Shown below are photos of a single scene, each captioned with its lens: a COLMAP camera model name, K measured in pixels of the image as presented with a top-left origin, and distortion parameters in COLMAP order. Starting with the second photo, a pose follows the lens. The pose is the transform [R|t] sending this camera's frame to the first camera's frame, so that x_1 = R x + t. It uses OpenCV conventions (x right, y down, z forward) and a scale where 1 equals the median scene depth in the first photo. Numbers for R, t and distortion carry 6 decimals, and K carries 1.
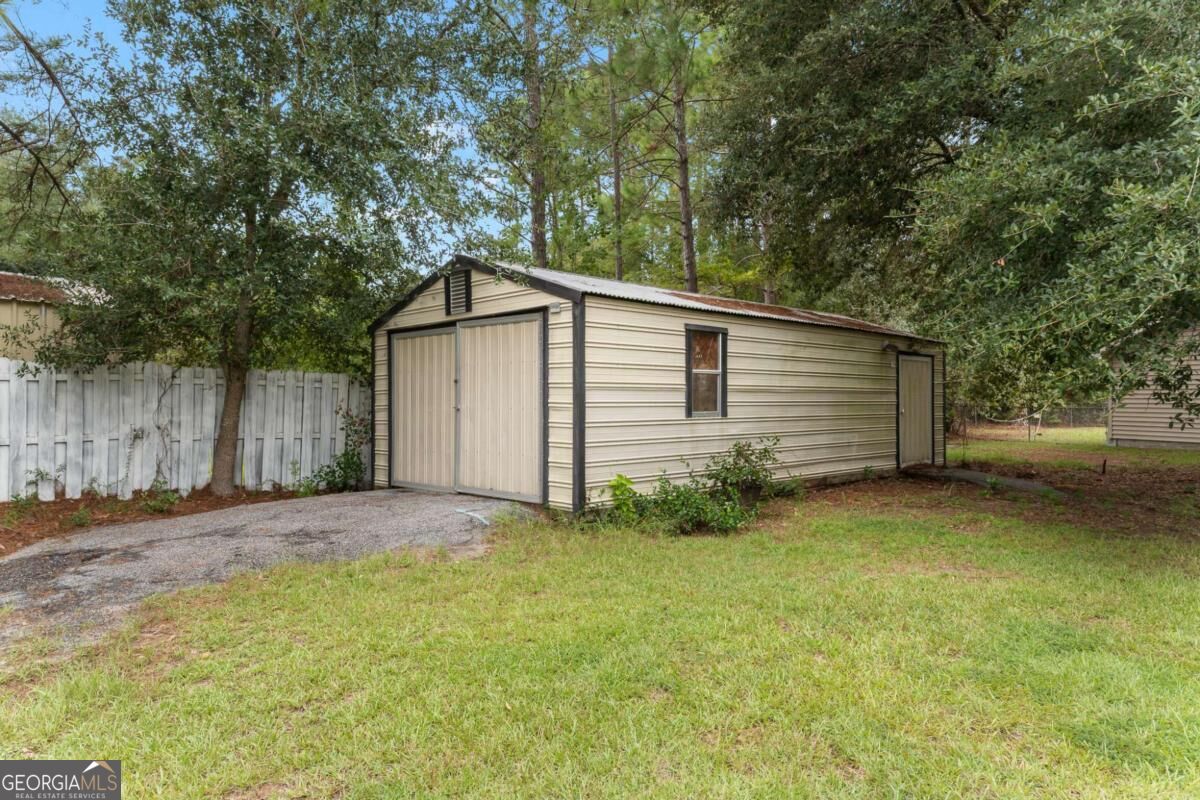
lens RADIAL K [[685.1, 0, 599.8], [0, 685.1, 395.2], [0, 0, 1]] dist [0.073145, 0.000583]
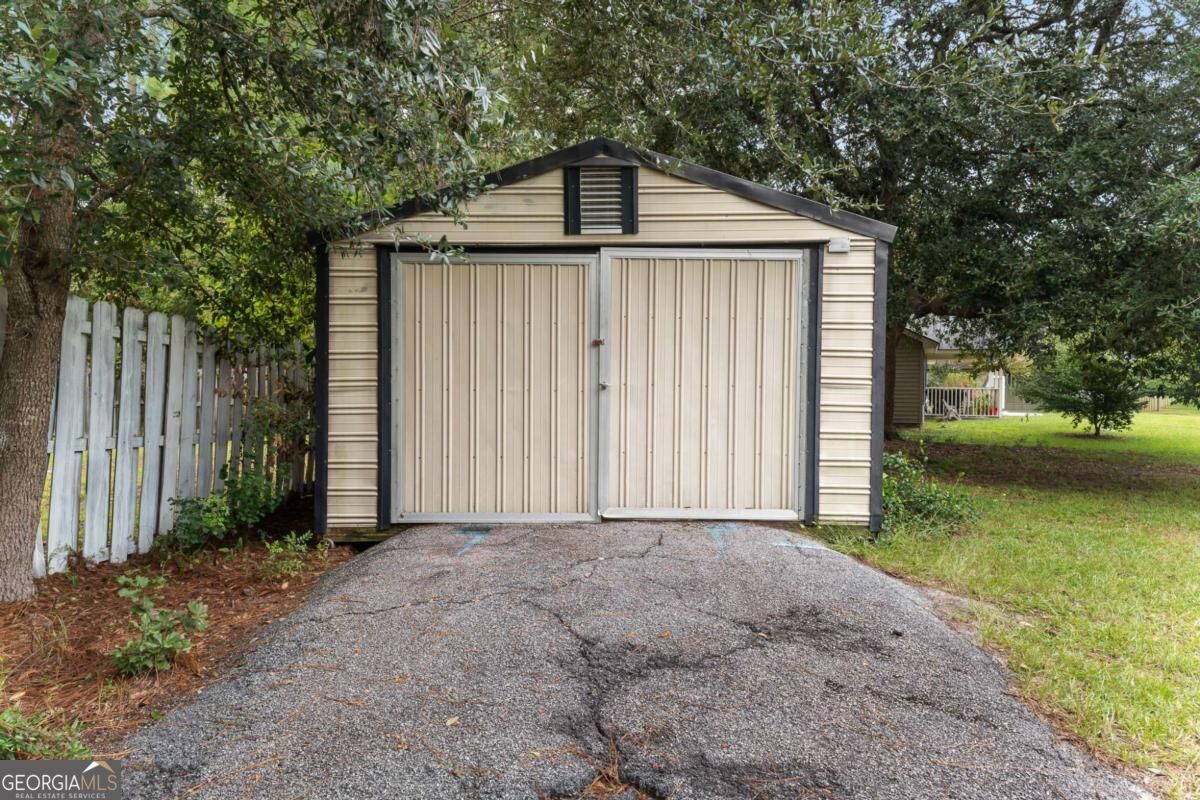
lens RADIAL K [[685.1, 0, 599.8], [0, 685.1, 395.2], [0, 0, 1]] dist [0.073145, 0.000583]
pose [[0.737345, 0.002738, 0.675511, -0.642568], [-0.012414, 0.999878, 0.009497, 0.022415], [-0.675403, -0.015388, 0.737288, 0.550397]]
